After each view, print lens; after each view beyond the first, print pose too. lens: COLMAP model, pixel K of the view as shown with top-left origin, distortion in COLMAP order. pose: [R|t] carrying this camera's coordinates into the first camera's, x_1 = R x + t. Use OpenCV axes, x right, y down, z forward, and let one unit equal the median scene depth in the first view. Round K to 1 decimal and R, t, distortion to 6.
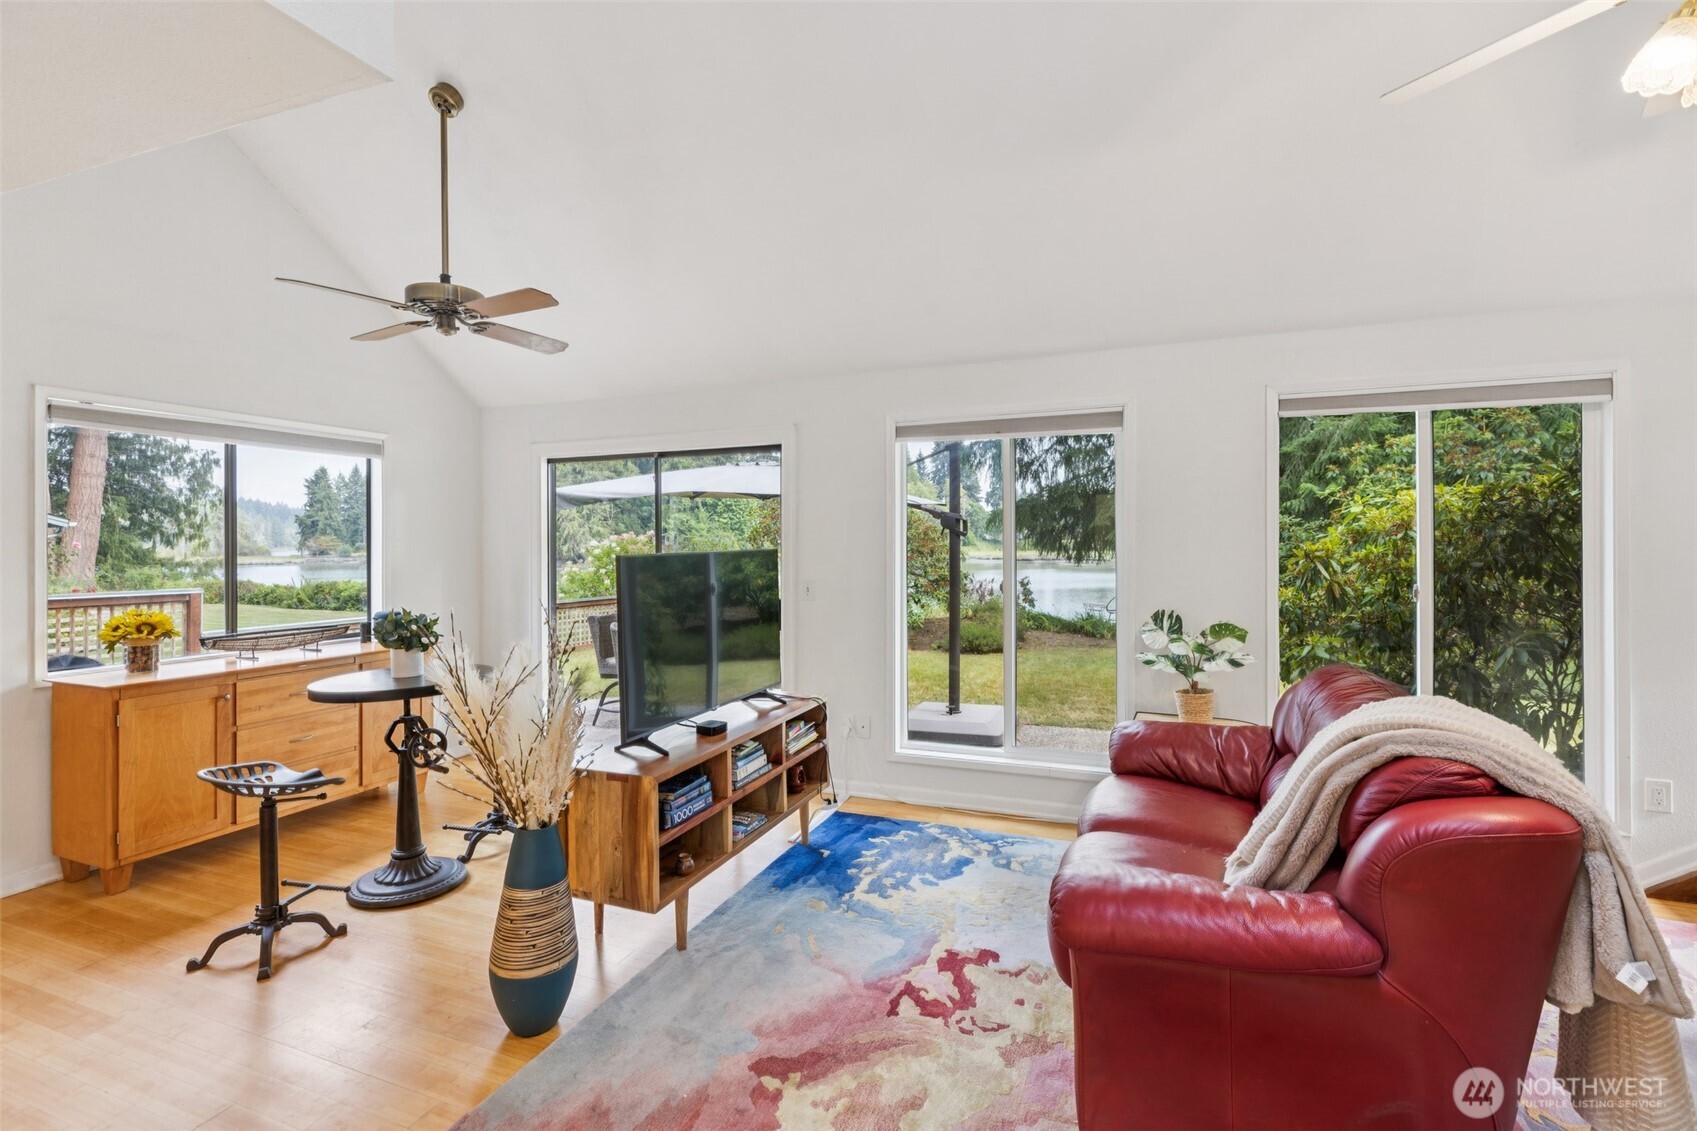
lens RADIAL K [[771.3, 0, 849.7], [0, 771.3, 542.4], [0, 0, 1]] dist [0.000086, -0.000058]
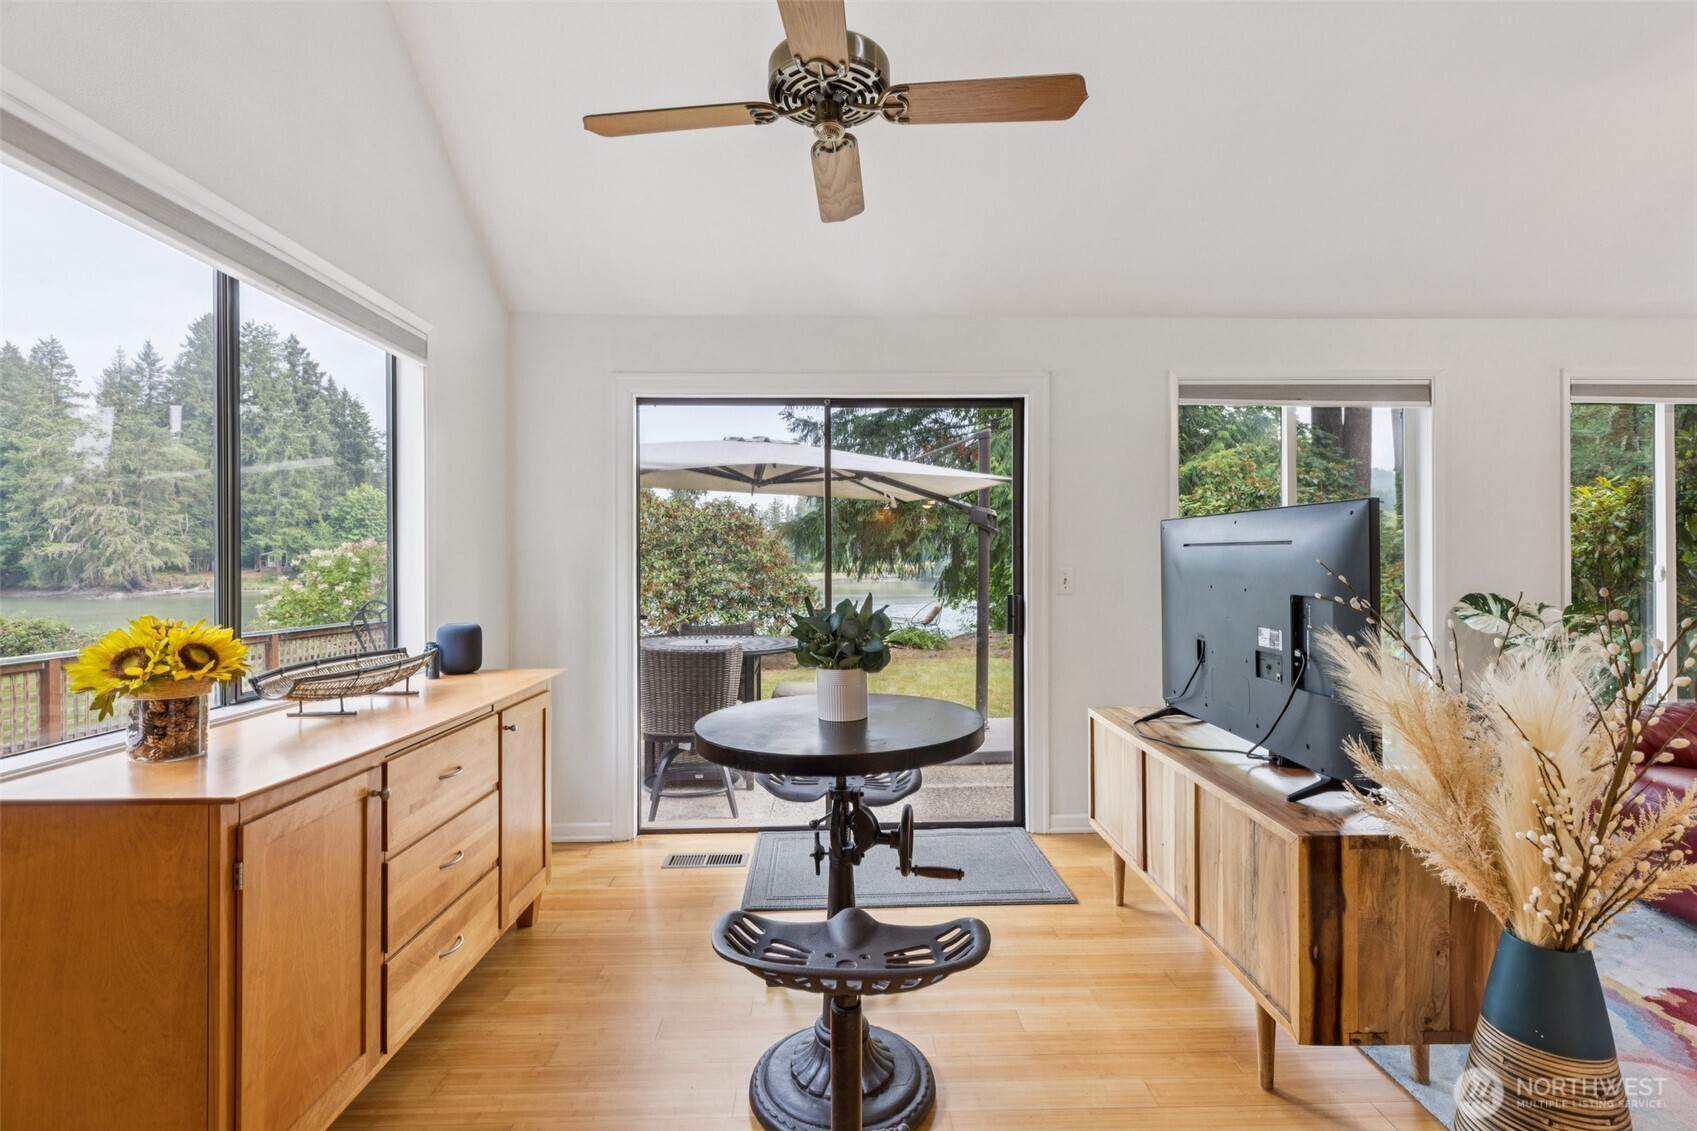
lens RADIAL K [[778.6, 0, 848.5], [0, 778.6, 565.5], [0, 0, 1]] dist [-0.001646, -0.000347]
pose [[0.919557, 0.002787, 0.392946, -0.767500], [-0.003257, 0.999995, 0.000529, 0.060335], [-0.392942, -0.001766, 0.919561, 0.462175]]
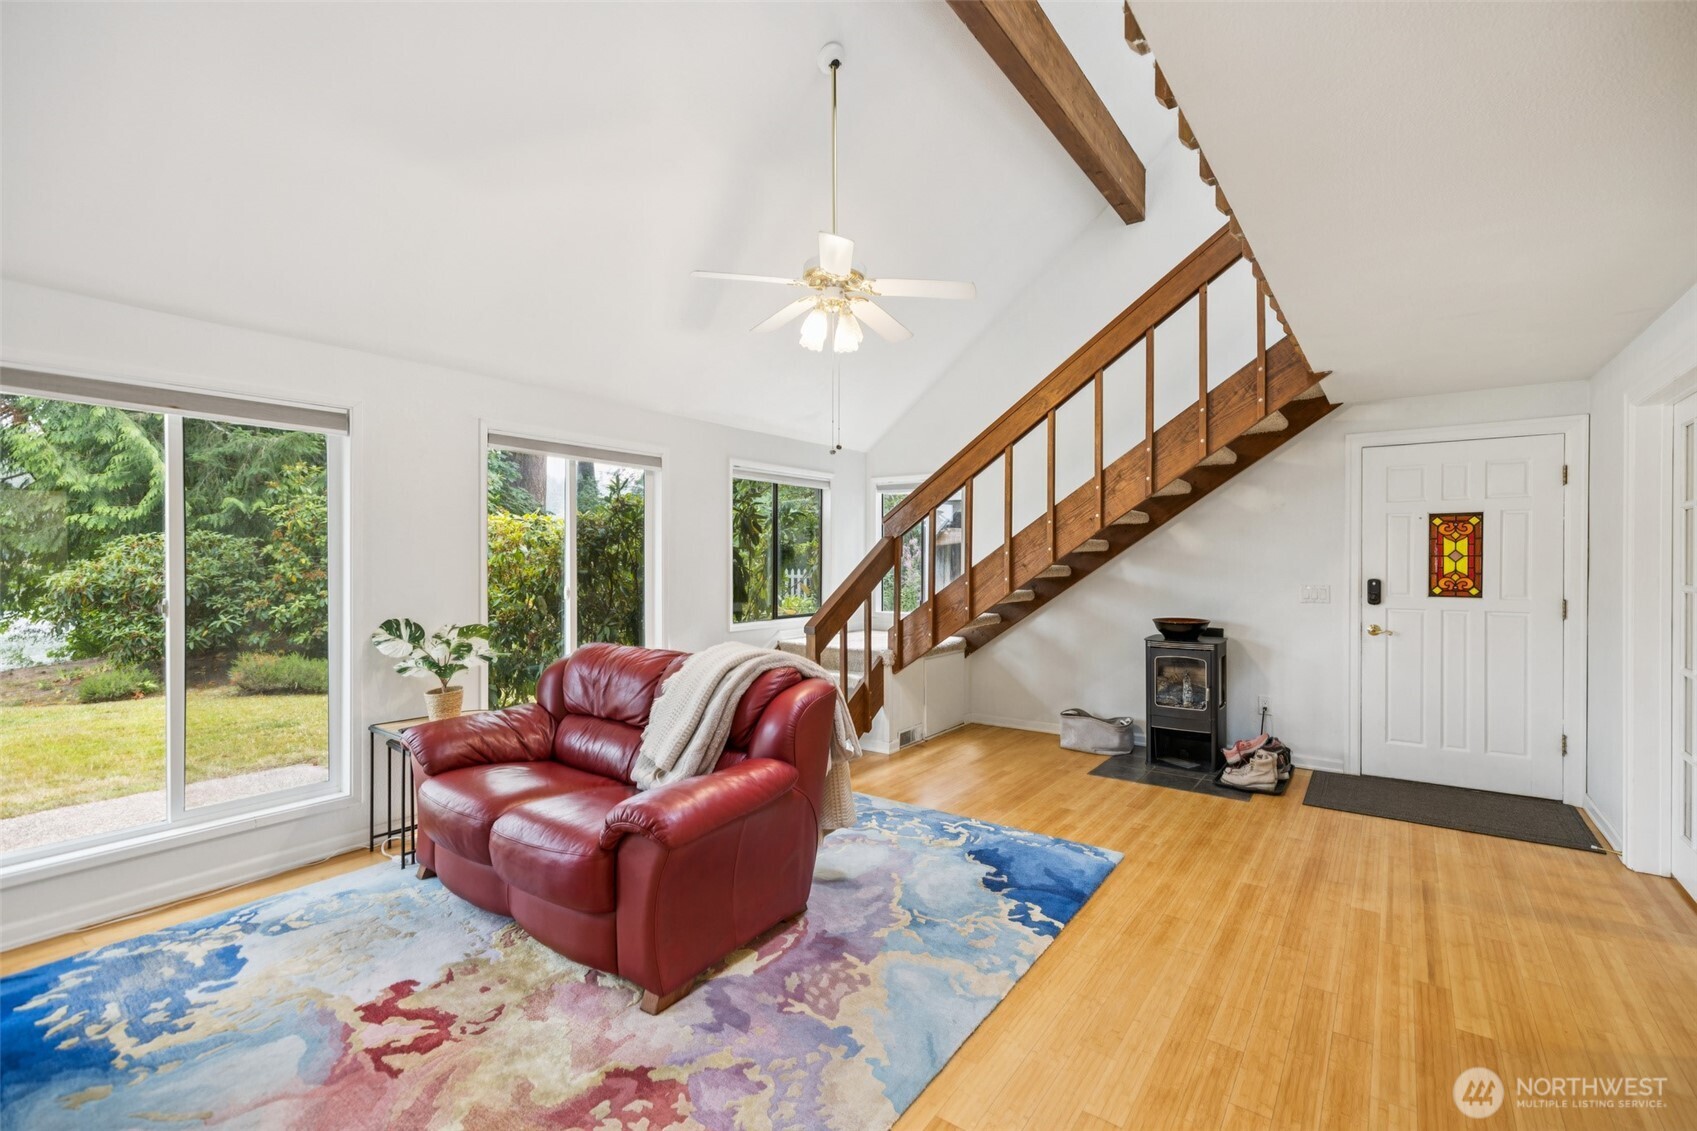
lens RADIAL K [[760.5, 0, 848.5], [0, 760.5, 565.5], [0, 0, 1]] dist [0.001243, 0.000170]
pose [[0.242051, -0.000620, 0.970263, -0.465556], [-0.001082, 0.999999, 0.000910, 0.016589], [-0.970263, -0.001270, 0.242050, 0.196518]]
